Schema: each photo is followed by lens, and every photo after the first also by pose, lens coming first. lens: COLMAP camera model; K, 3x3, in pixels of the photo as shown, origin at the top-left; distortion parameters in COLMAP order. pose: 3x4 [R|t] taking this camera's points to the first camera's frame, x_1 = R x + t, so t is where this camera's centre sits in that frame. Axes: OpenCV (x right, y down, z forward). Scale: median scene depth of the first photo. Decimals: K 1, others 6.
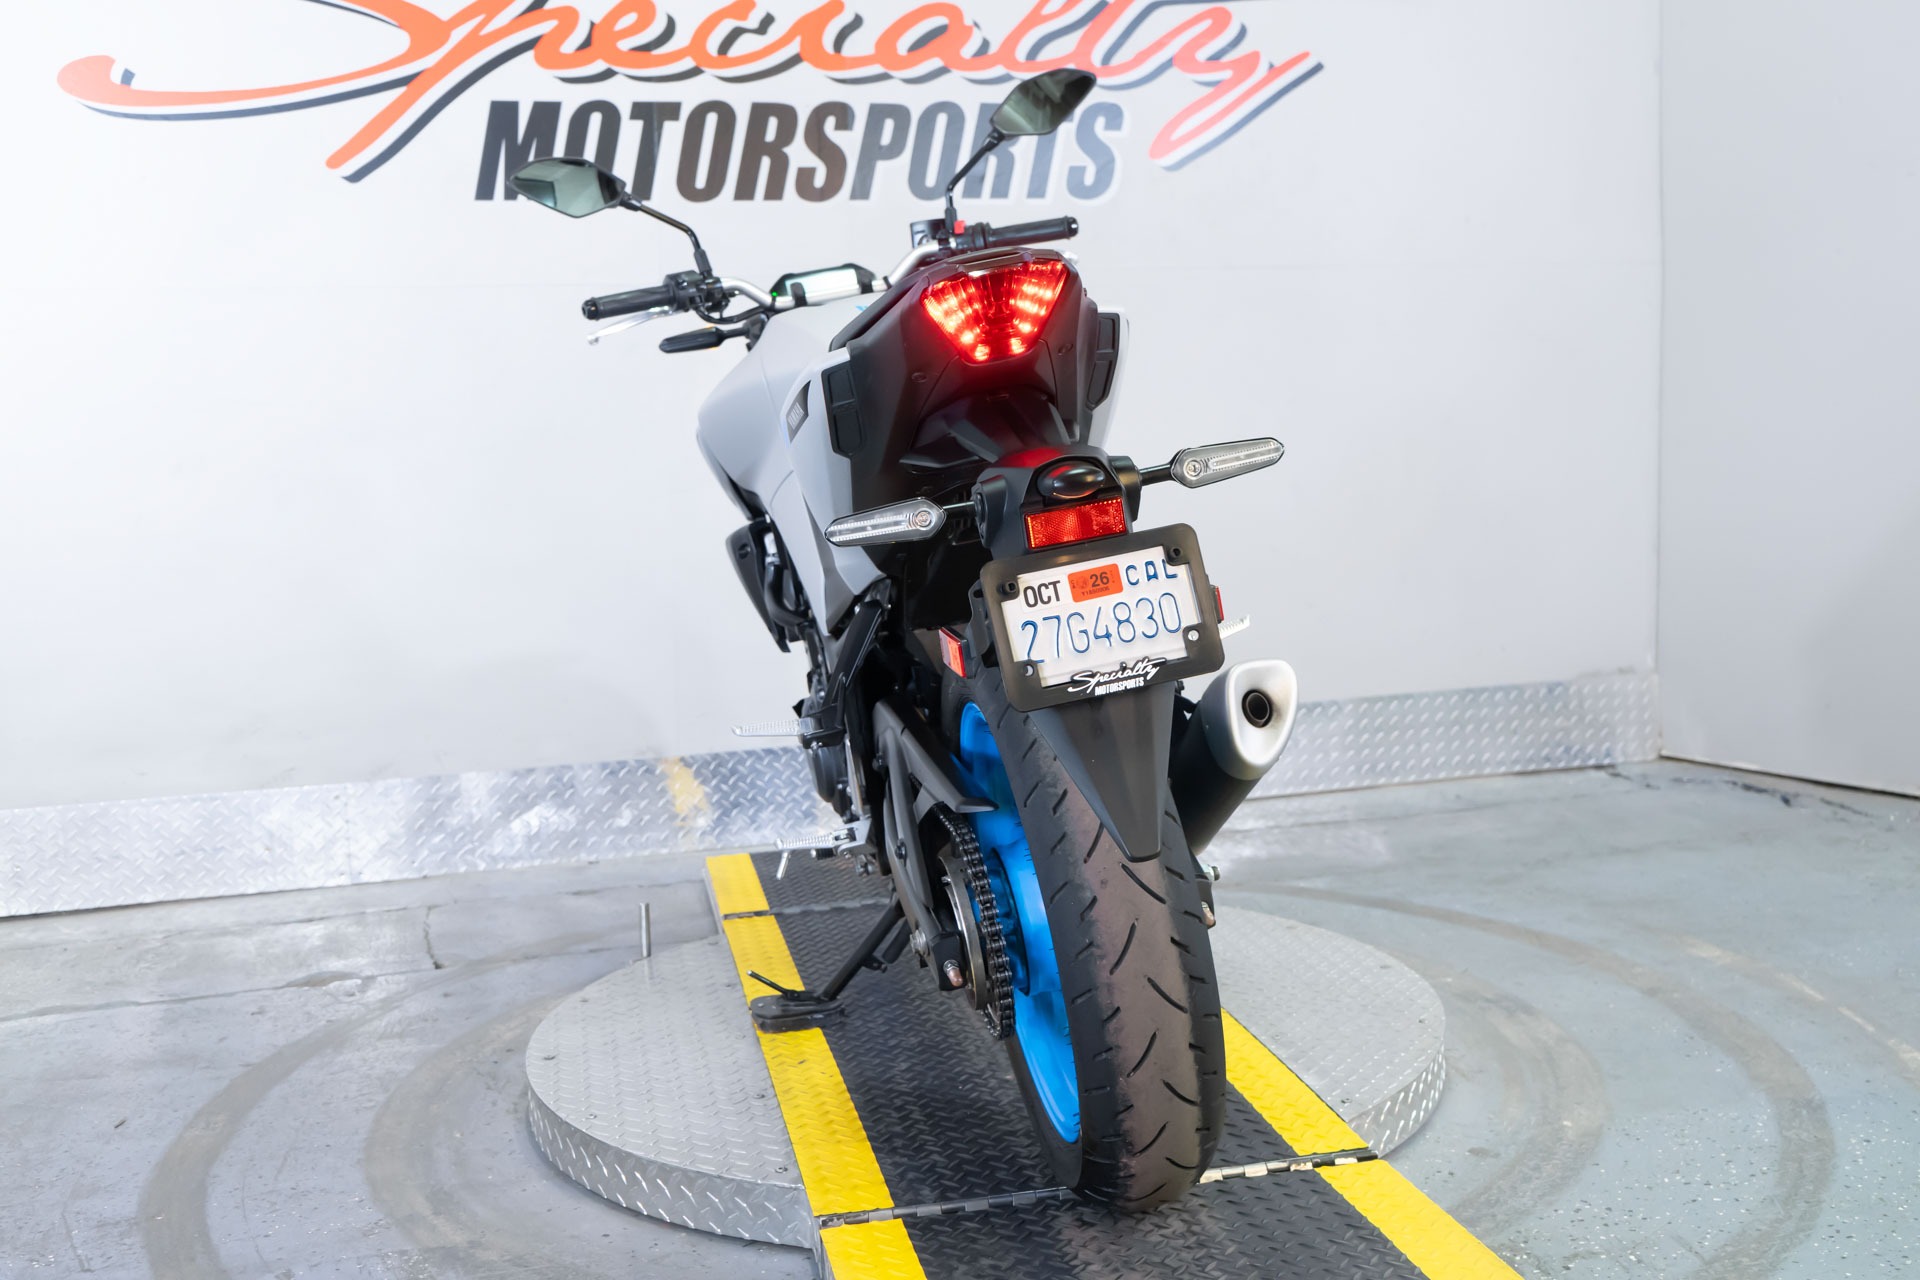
lens RADIAL K [[1972.9, 0, 960.0], [0, 1972.9, 640.0], [0, 0, 1]] dist [0.004287, 0.001829]
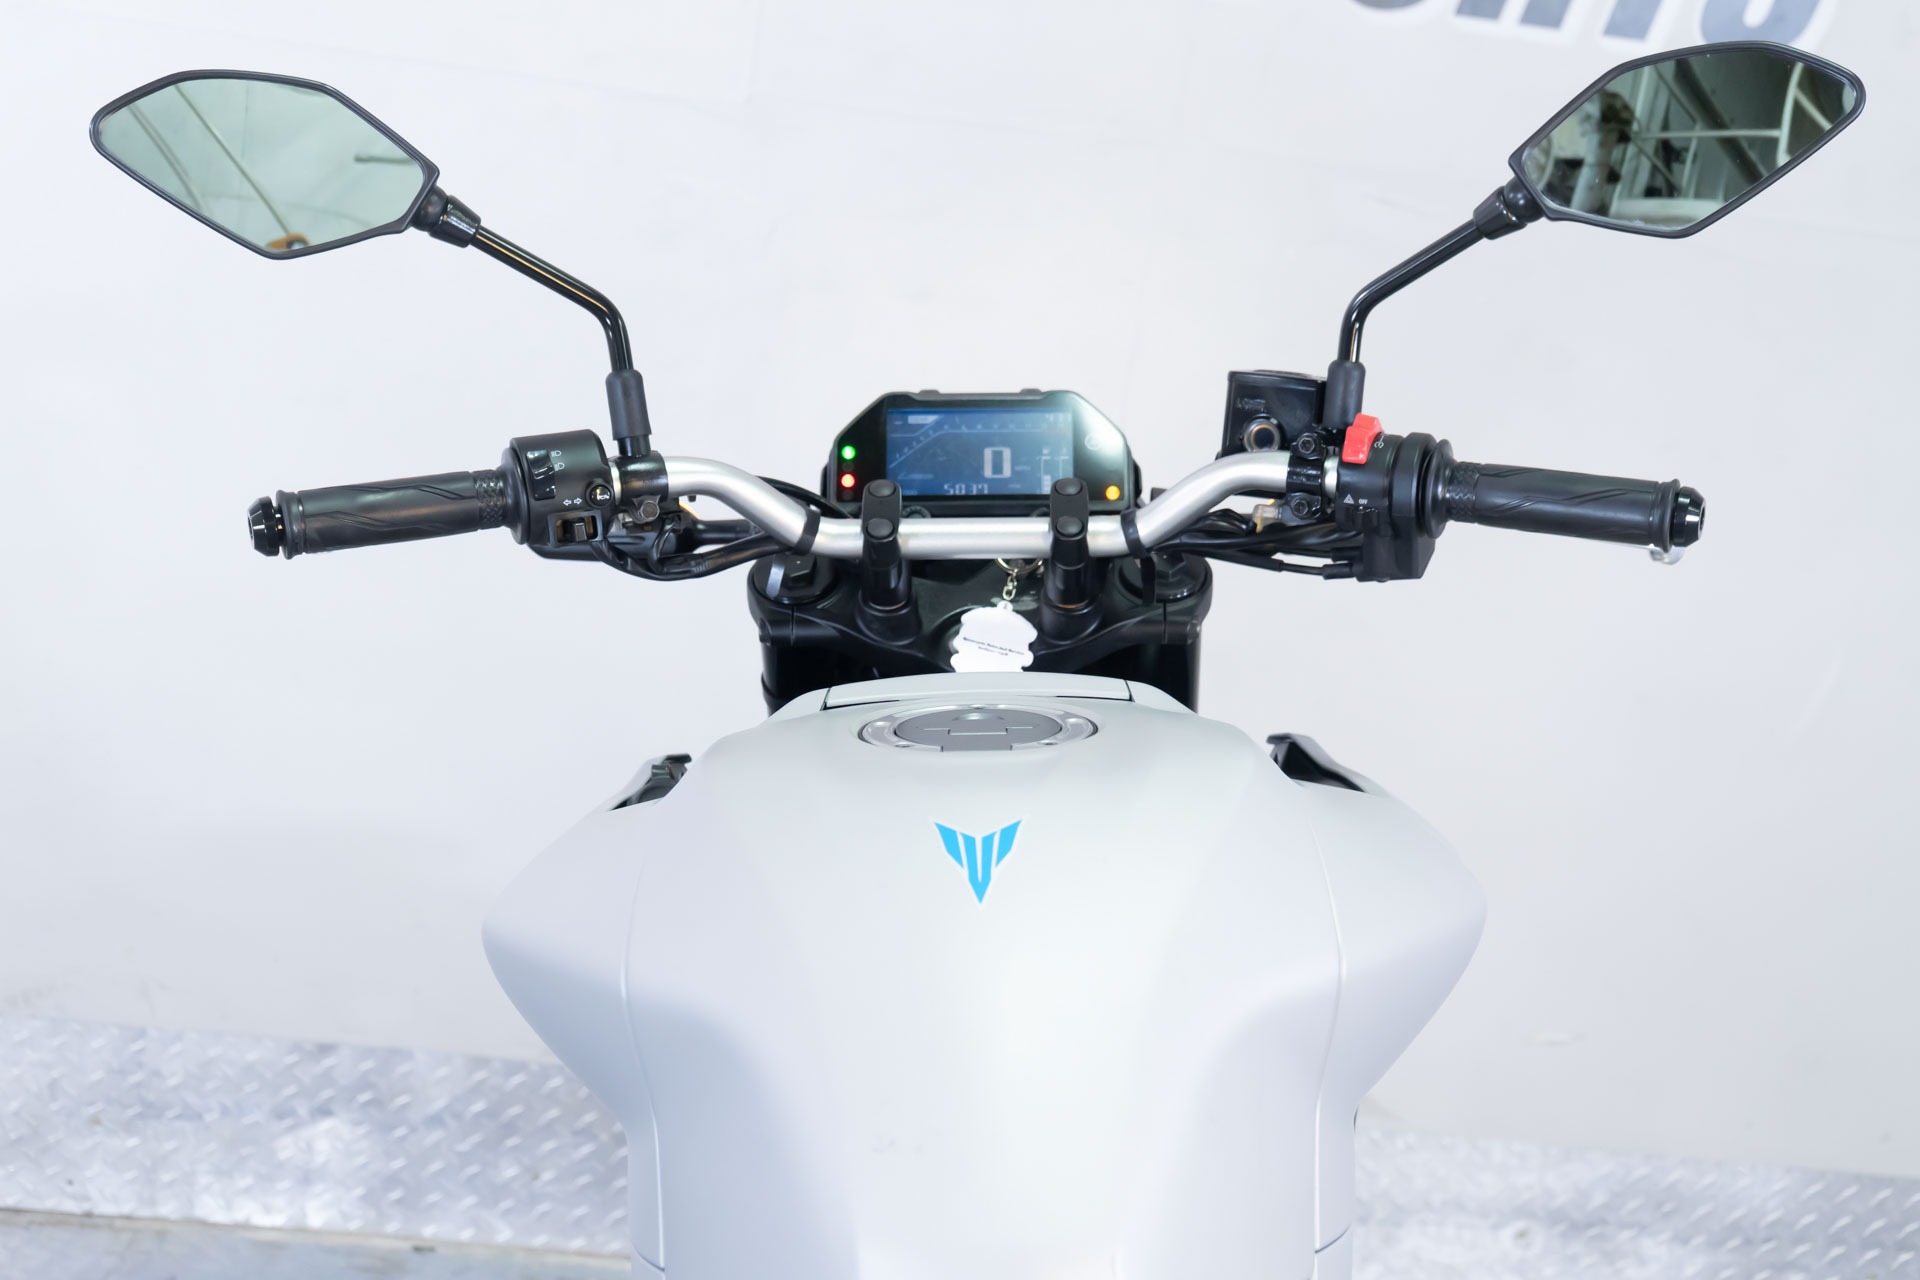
lens RADIAL K [[2765.5, 0, 960.0], [0, 2765.5, 640.0], [0, 0, 1]] dist [0.023655, 0.005006]
pose [[0.971685, 0.202311, -0.122060, -0.001960], [-0.181489, 0.969841, 0.162696, -0.241452], [0.151294, -0.135937, 0.979097, 0.508474]]
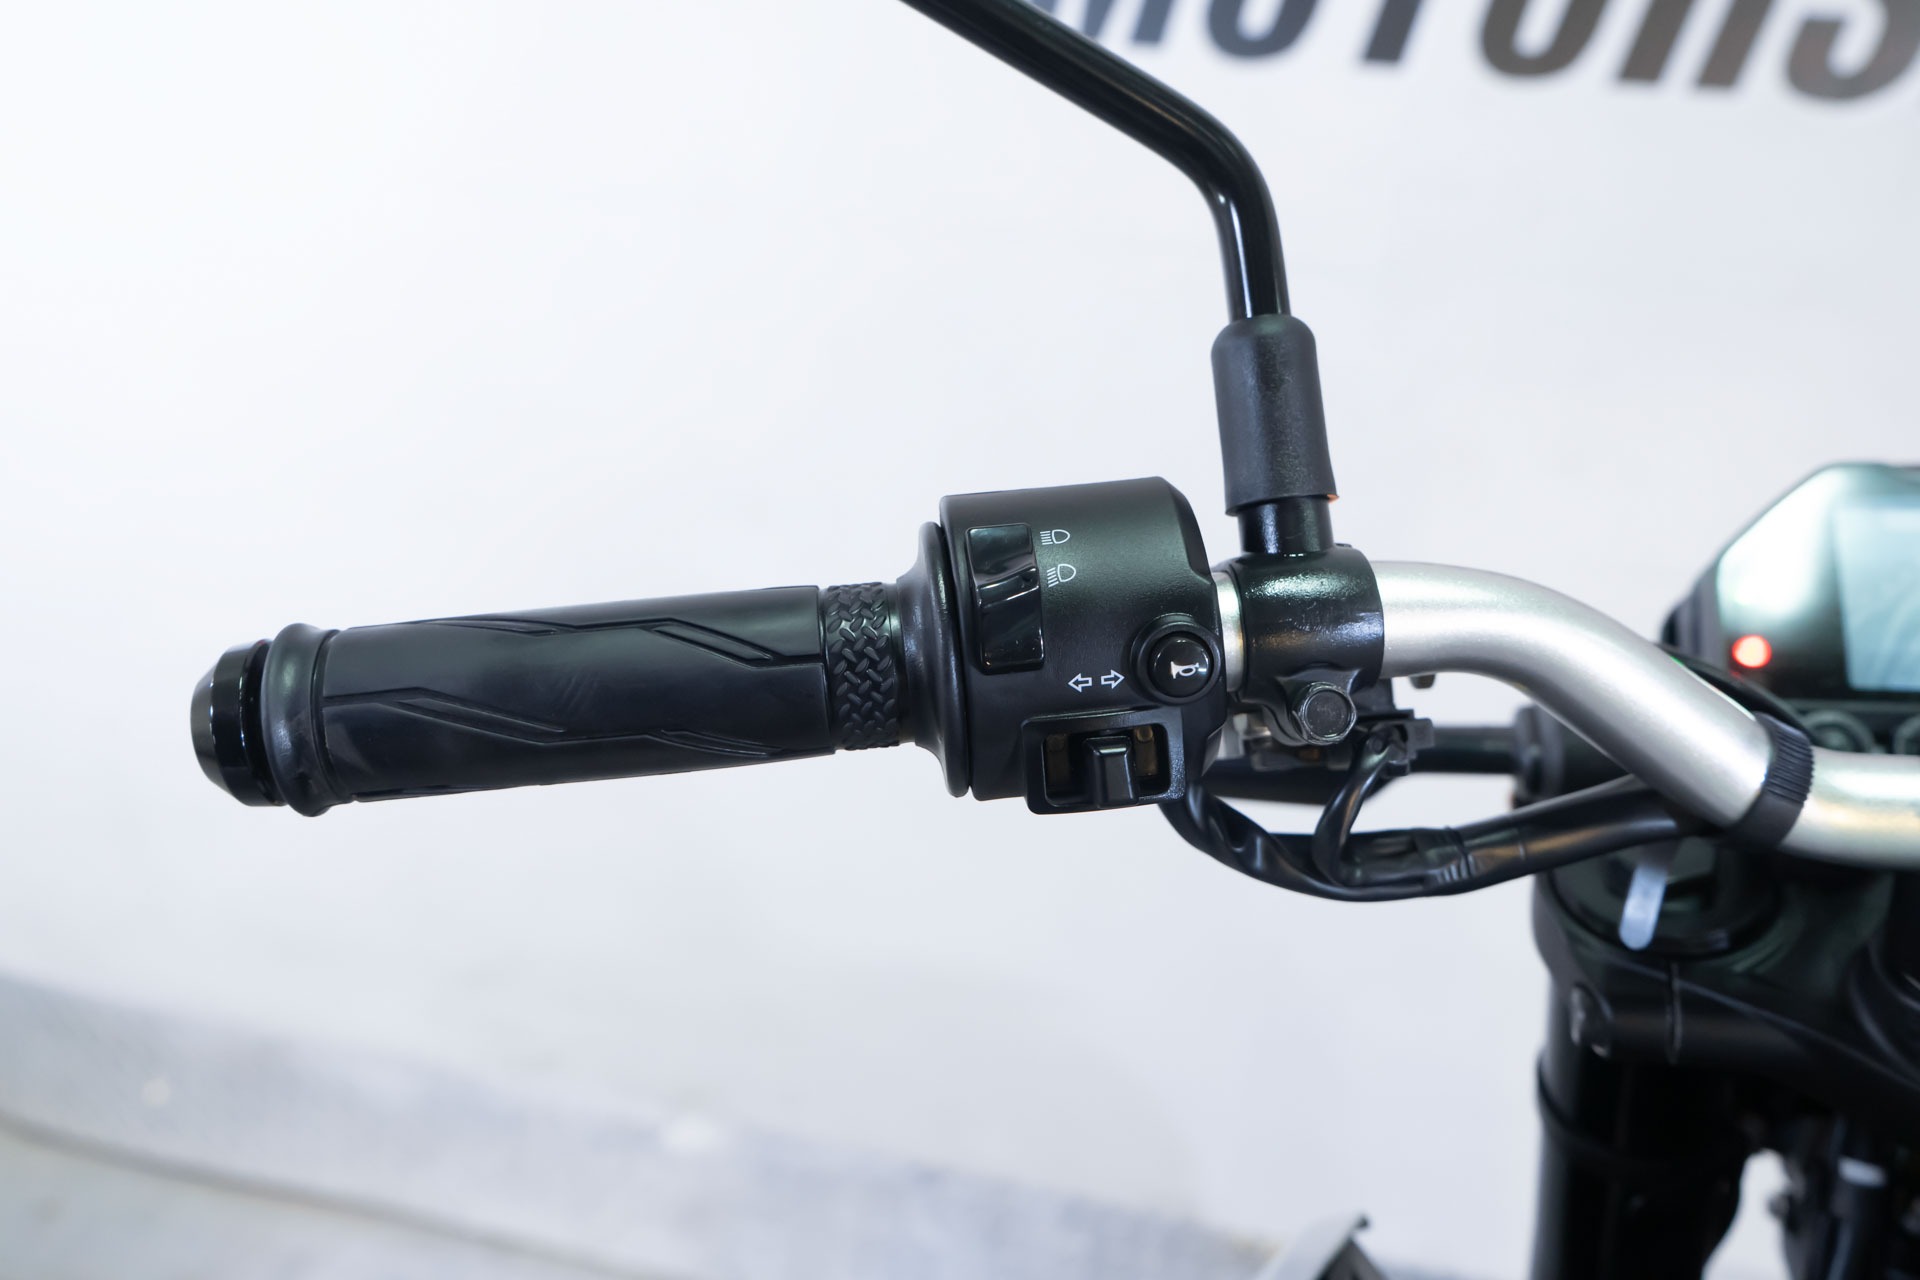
lens RADIAL K [[1568.9, 0, 960.0], [0, 1568.9, 640.0], [0, 0, 1]] dist [-0.002671, -0.003003]
pose [[0.882828, 0.216654, -0.416744, -0.102097], [-0.170568, 0.974571, 0.145321, -0.187633], [0.437631, -0.057210, 0.897333, 0.893433]]
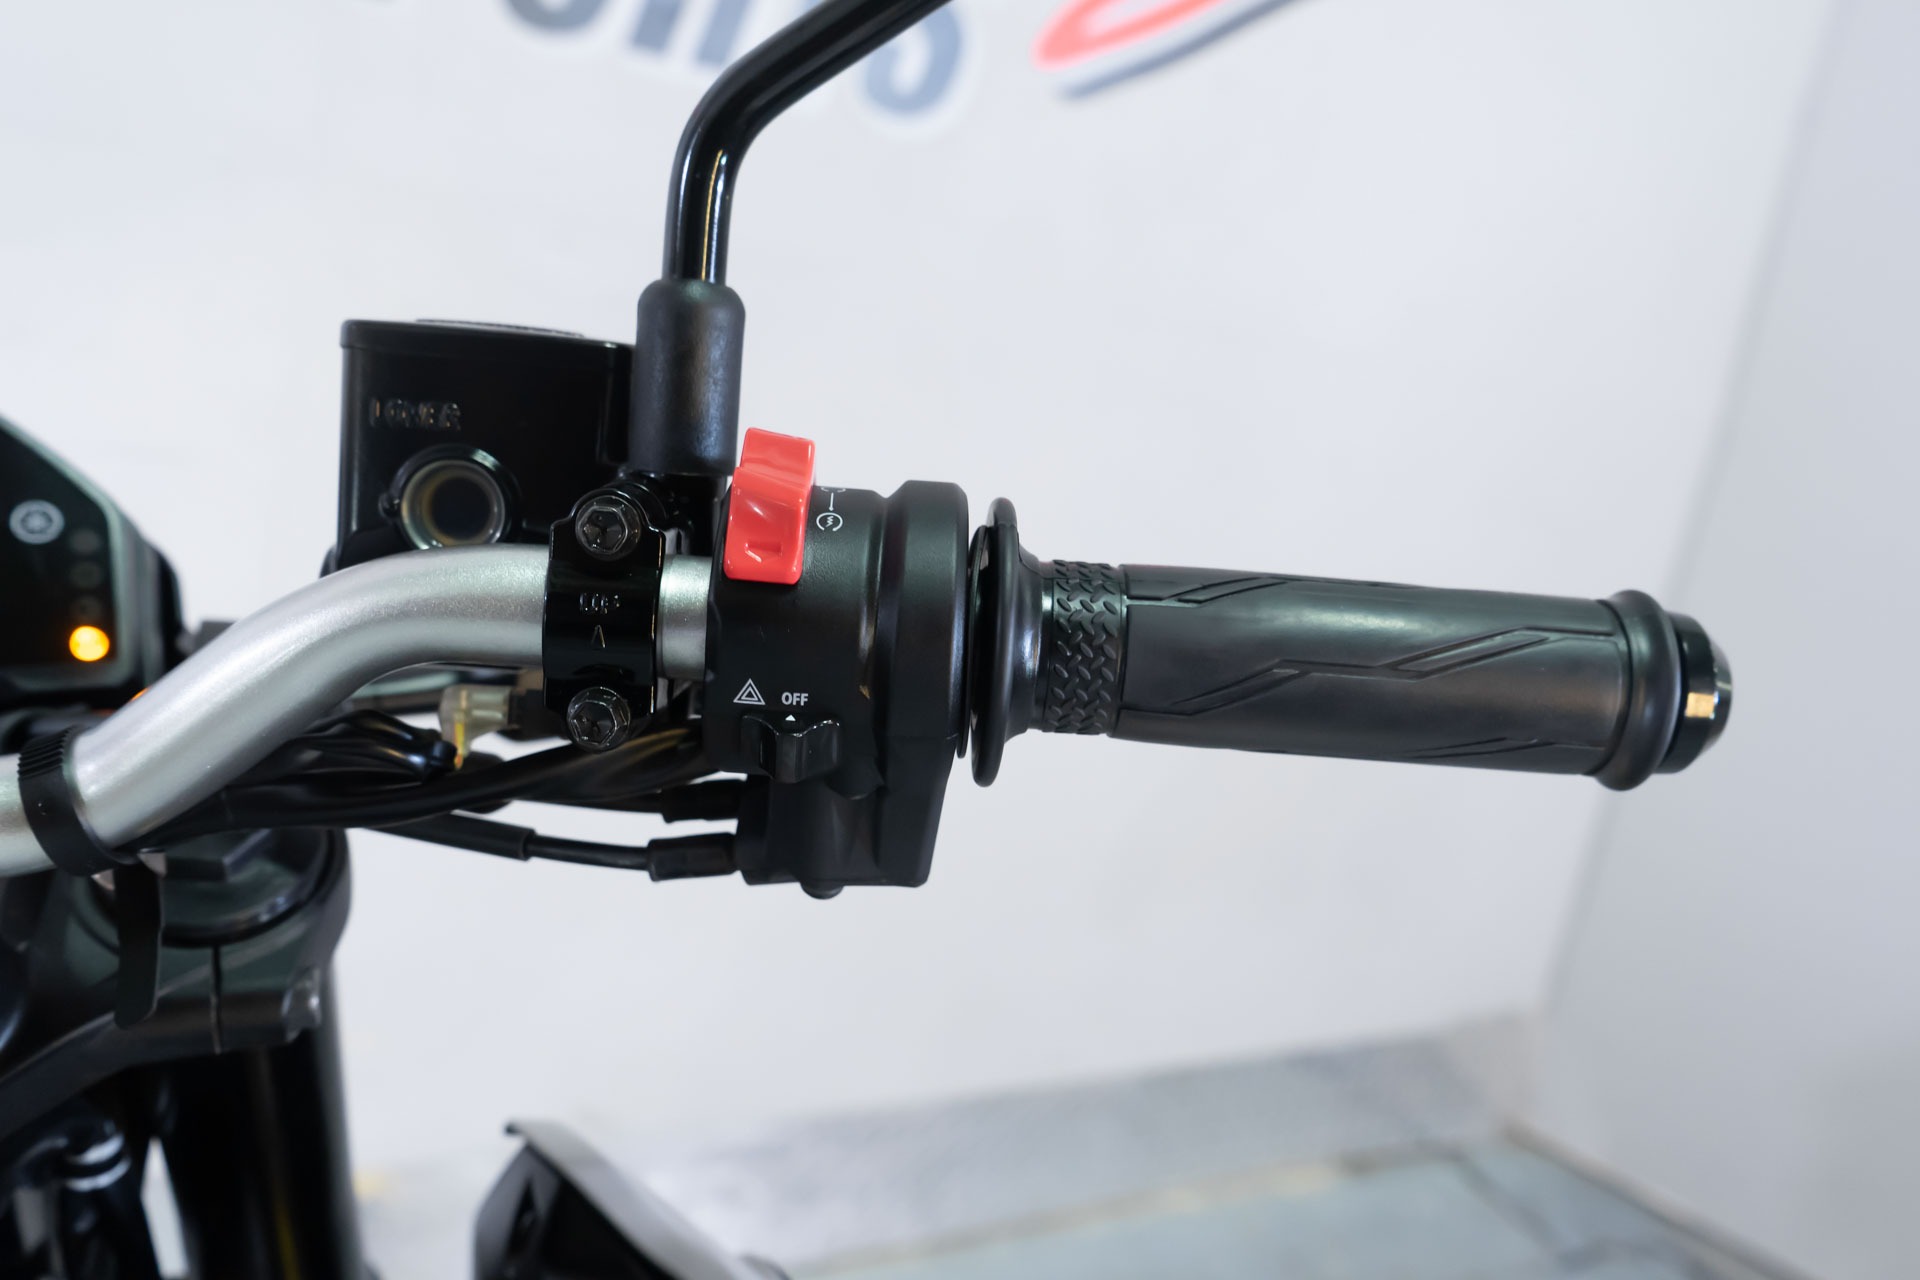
lens RADIAL K [[1568.9, 0, 960.0], [0, 1568.9, 640.0], [0, 0, 1]] dist [-0.002671, -0.003003]
pose [[0.948983, 0.144599, 0.280218, -0.013687], [-0.181476, 0.977187, 0.110332, -0.213736], [-0.257871, -0.155555, 0.953575, 0.908416]]
